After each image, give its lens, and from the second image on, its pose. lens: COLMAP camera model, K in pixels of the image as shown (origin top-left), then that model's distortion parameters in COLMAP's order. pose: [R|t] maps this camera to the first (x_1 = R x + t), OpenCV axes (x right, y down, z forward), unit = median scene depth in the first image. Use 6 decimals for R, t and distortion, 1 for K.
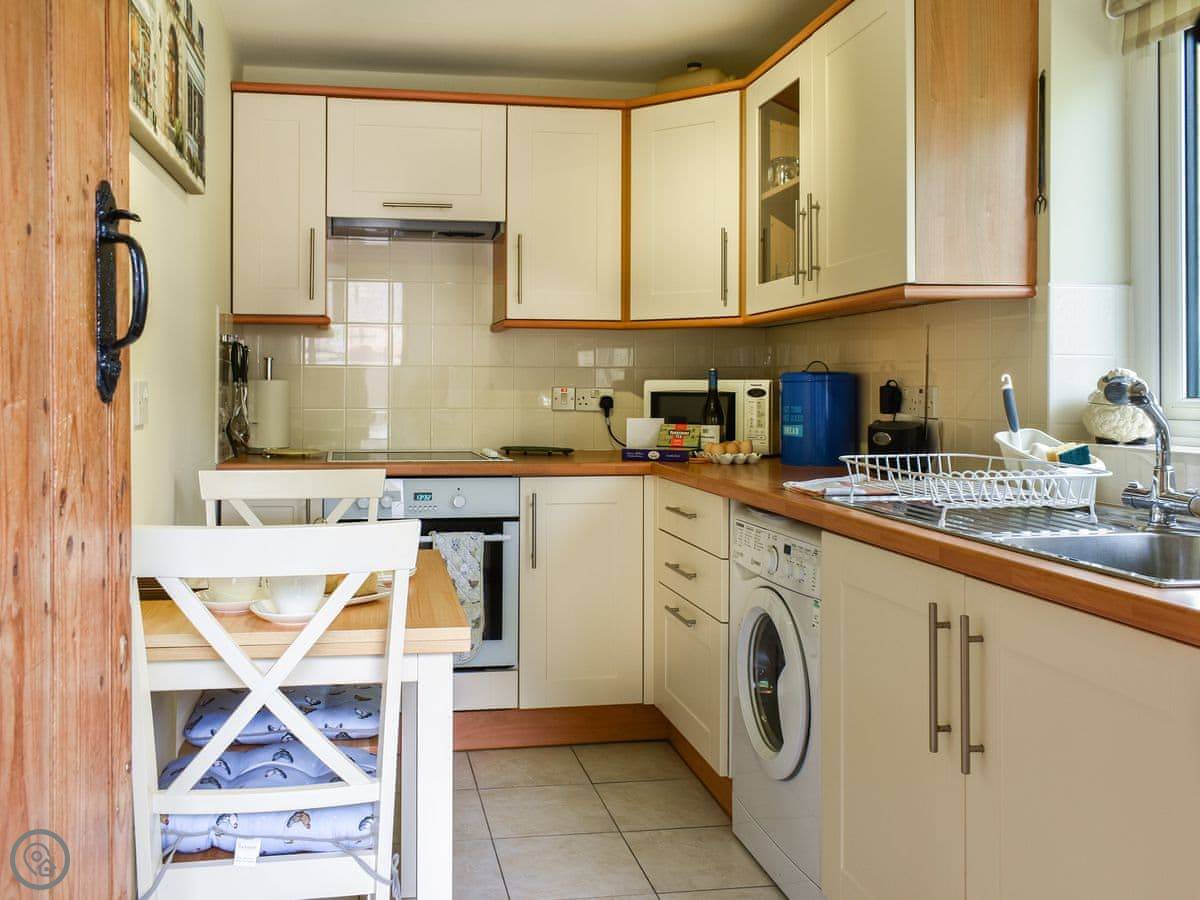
lens RADIAL K [[1195.0, 0, 595.9], [0, 1195.0, 490.0], [0, 0, 1]] dist [-0.099997, 0.001712]
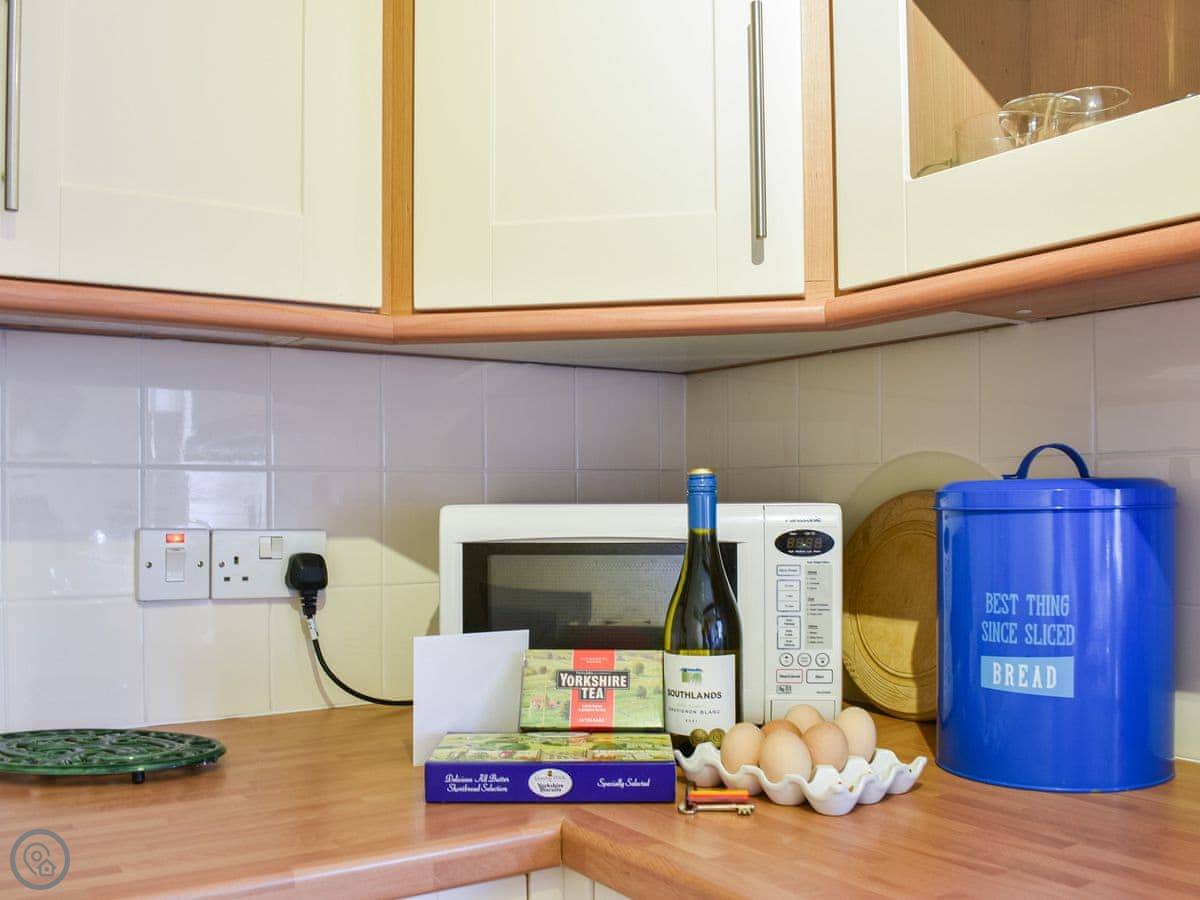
lens RADIAL K [[1195.0, 0, 595.9], [0, 1195.0, 490.0], [0, 0, 1]] dist [-0.099997, 0.001712]
pose [[0.932017, -0.001448, 0.362411, -0.038521], [0.035243, 0.995615, -0.086657, -0.069638], [-0.360696, 0.093539, 0.927981, 0.715736]]
